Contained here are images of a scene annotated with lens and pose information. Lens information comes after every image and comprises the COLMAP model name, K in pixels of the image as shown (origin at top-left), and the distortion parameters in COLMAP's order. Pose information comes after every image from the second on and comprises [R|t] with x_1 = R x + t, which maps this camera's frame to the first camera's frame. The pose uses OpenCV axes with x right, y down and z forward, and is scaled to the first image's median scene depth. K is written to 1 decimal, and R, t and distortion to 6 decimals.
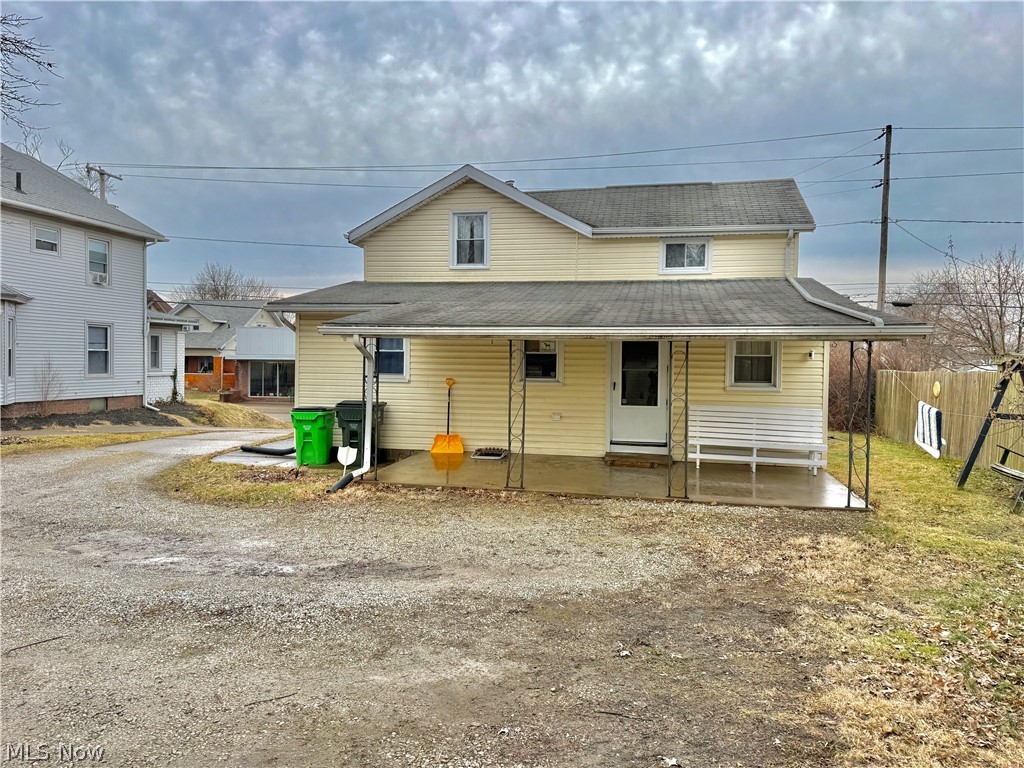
lens RADIAL K [[715.0, 0, 512.0], [0, 715.0, 384.0], [0, 0, 1]] dist [0.097151, -0.109293]
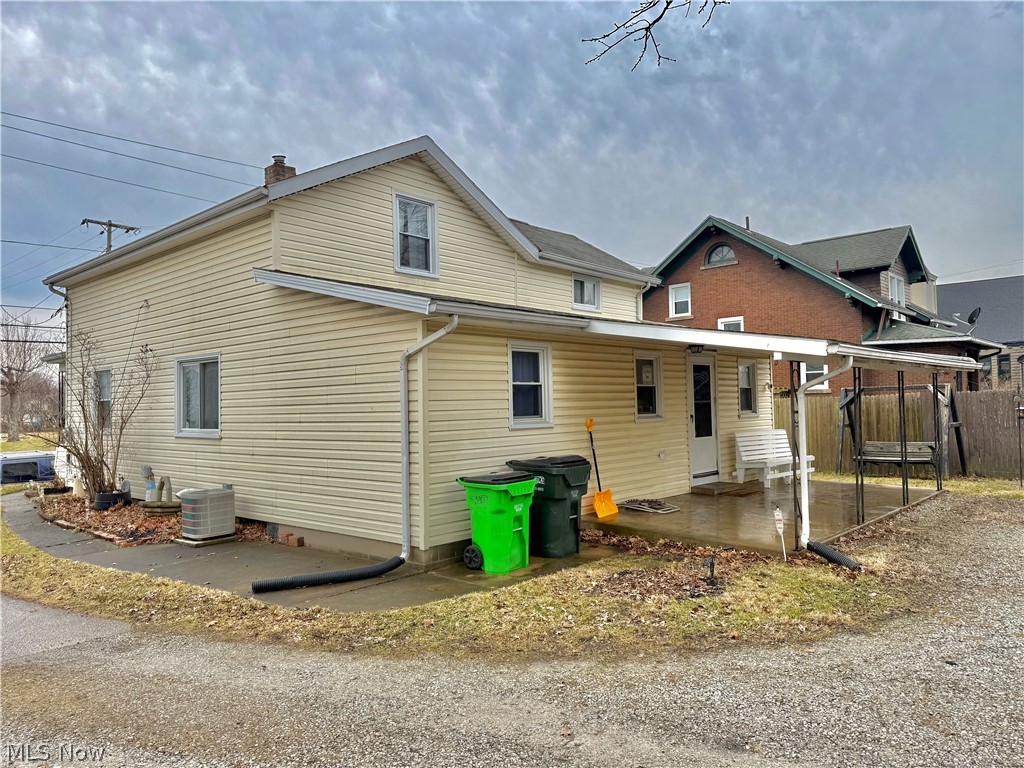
lens RADIAL K [[696.8, 0, 512.0], [0, 696.8, 384.0], [0, 0, 1]] dist [0.098699, -0.100101]
pose [[0.504521, 0.002652, 0.863395, -0.667199], [0.054256, 0.997922, -0.034769, -0.019984], [-0.861693, 0.064386, 0.503328, 0.594382]]
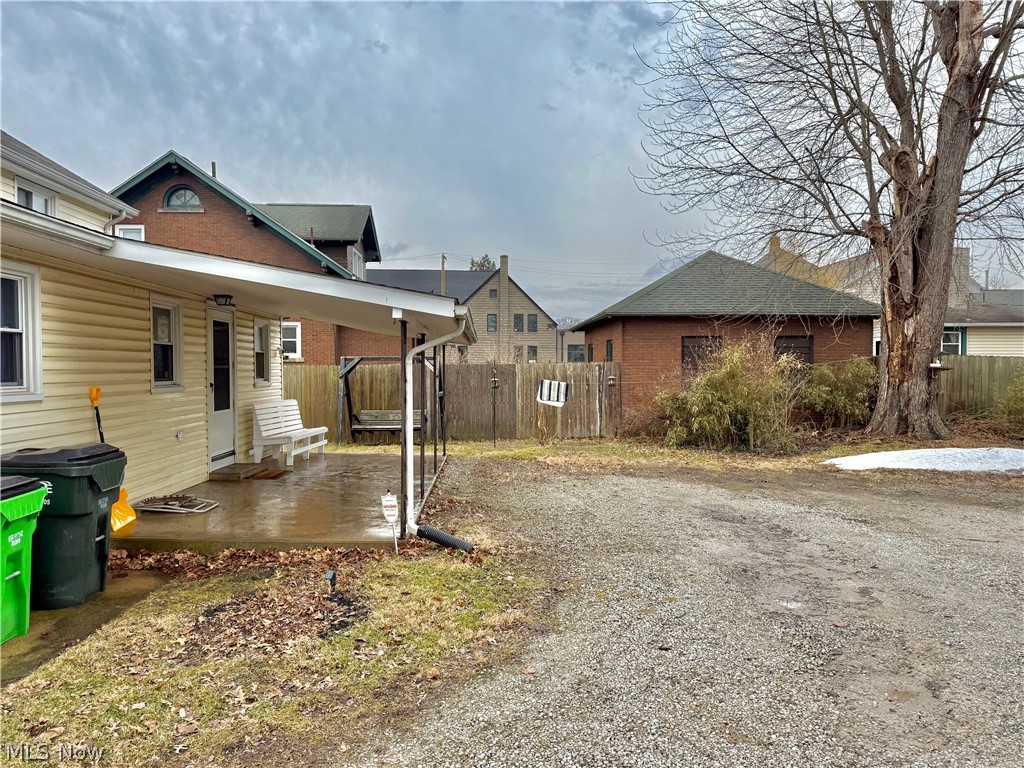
lens RADIAL K [[715.0, 0, 512.0], [0, 715.0, 384.0], [0, 0, 1]] dist [0.097151, -0.109293]
pose [[-0.228526, -0.033788, 0.972951, -0.582938], [0.026098, 0.998826, 0.040816, -0.020609], [-0.973188, 0.034719, -0.227376, 0.703792]]
